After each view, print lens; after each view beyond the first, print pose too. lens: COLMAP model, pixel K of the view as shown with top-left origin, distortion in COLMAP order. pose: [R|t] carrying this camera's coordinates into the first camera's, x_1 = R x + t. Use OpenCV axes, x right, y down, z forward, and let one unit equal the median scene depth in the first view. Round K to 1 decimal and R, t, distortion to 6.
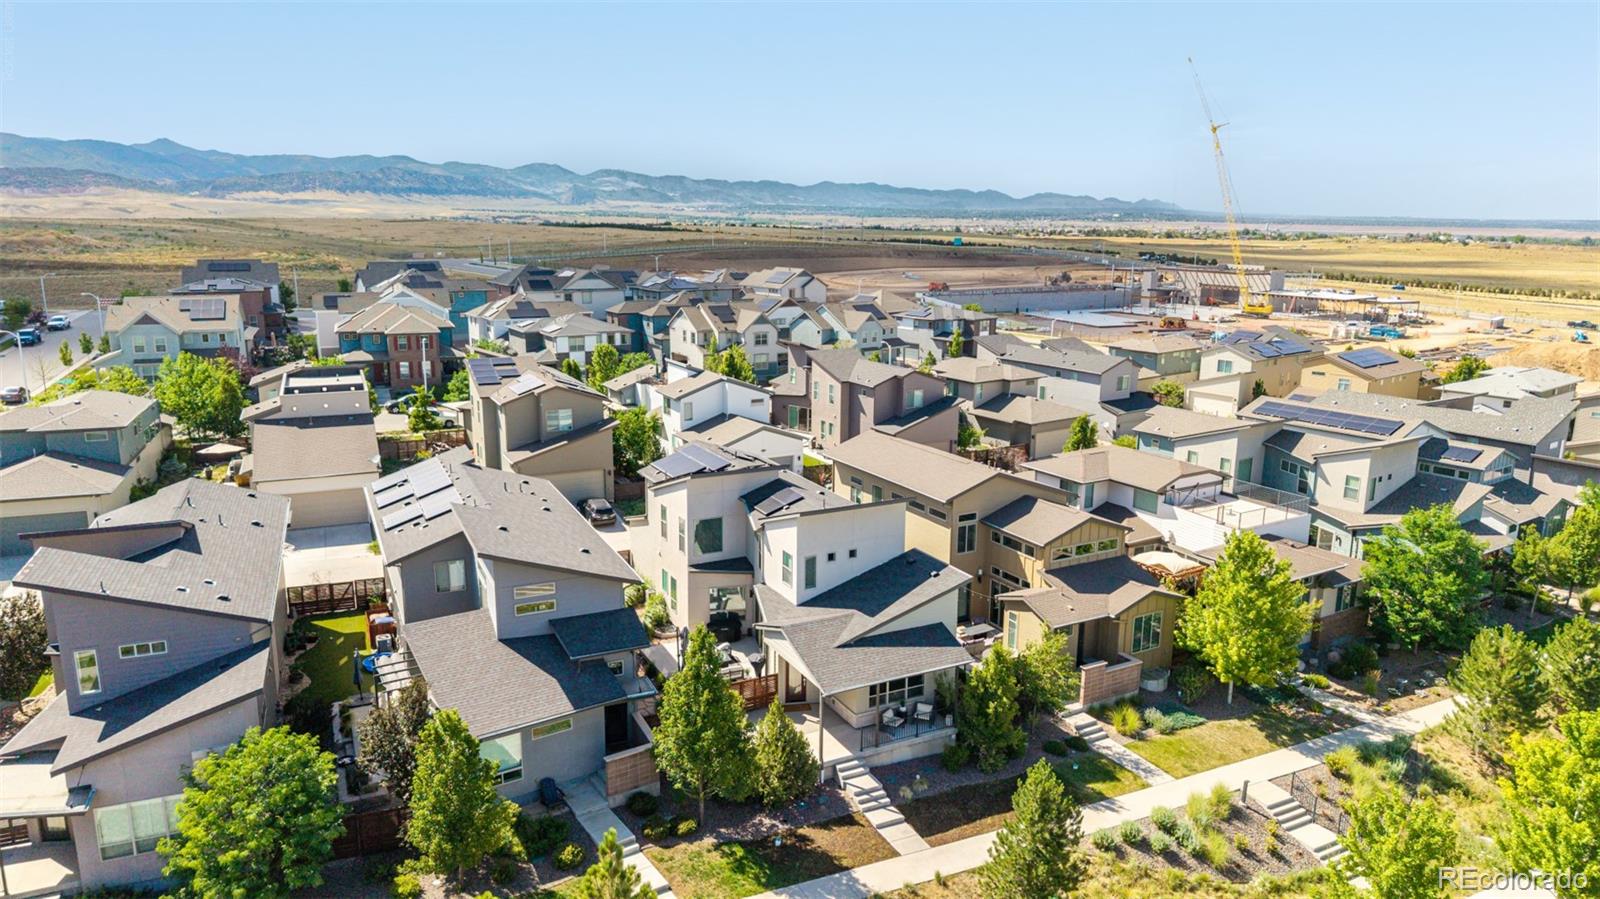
lens RADIAL K [[1057.7, 0, 800.0], [0, 1057.7, 449.5], [0, 0, 1]] dist [0.084354, -0.107727]
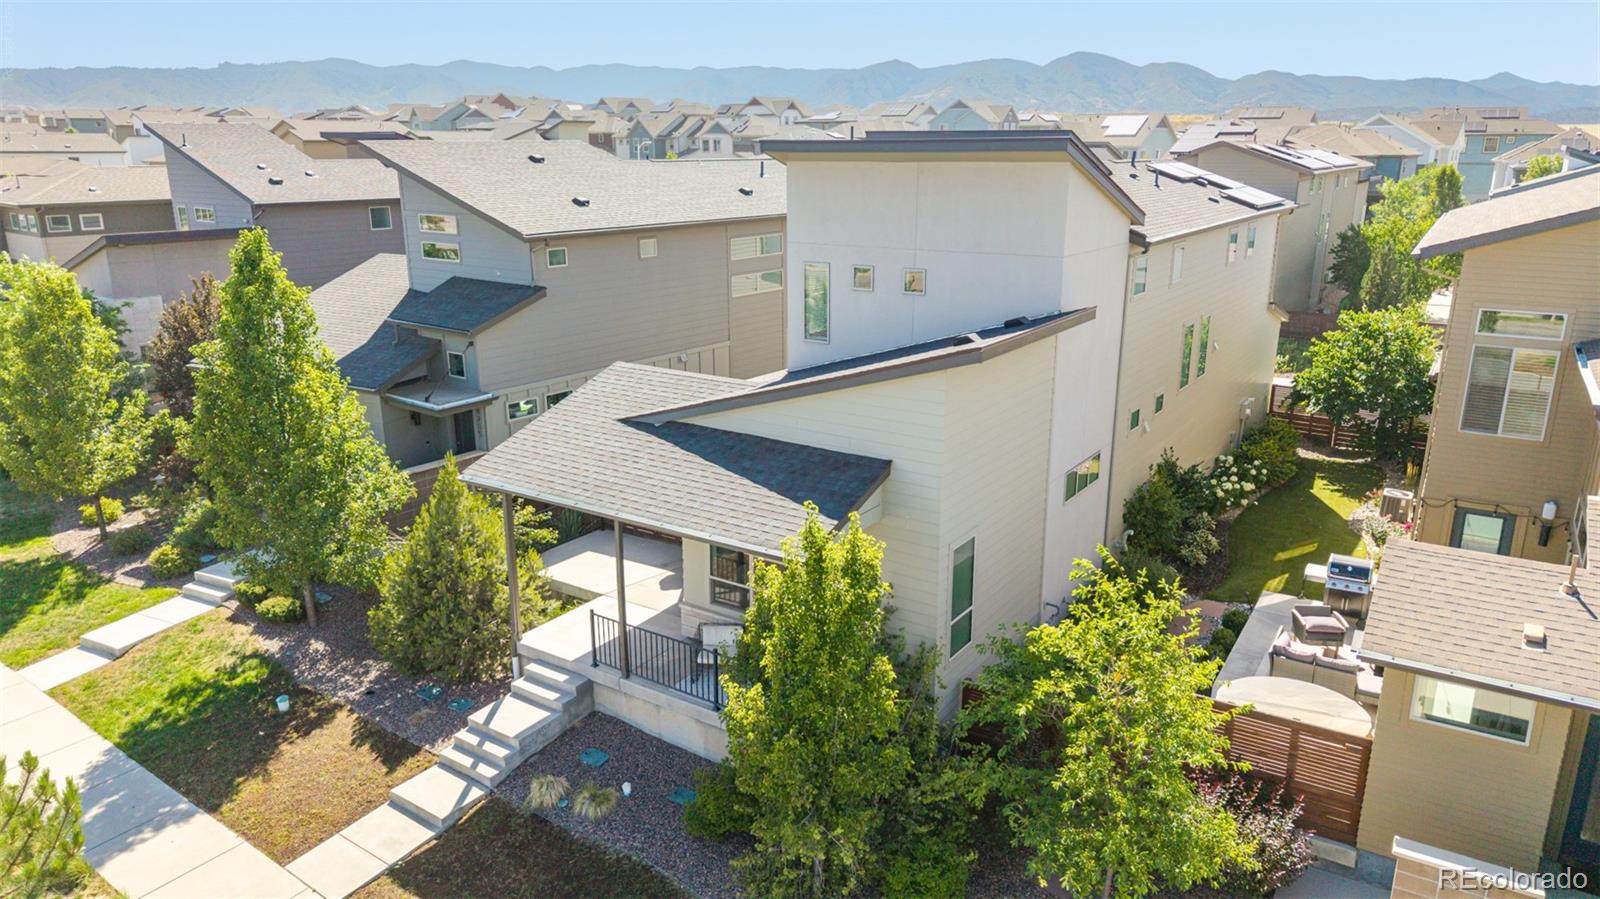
lens RADIAL K [[1057.7, 0, 800.0], [0, 1057.7, 449.5], [0, 0, 1]] dist [0.084354, -0.107727]
pose [[0.462771, 0.225576, -0.857297, 0.420254], [-0.186142, 0.970249, 0.154817, 0.113040], [0.866715, 0.087935, 0.490992, 0.816370]]
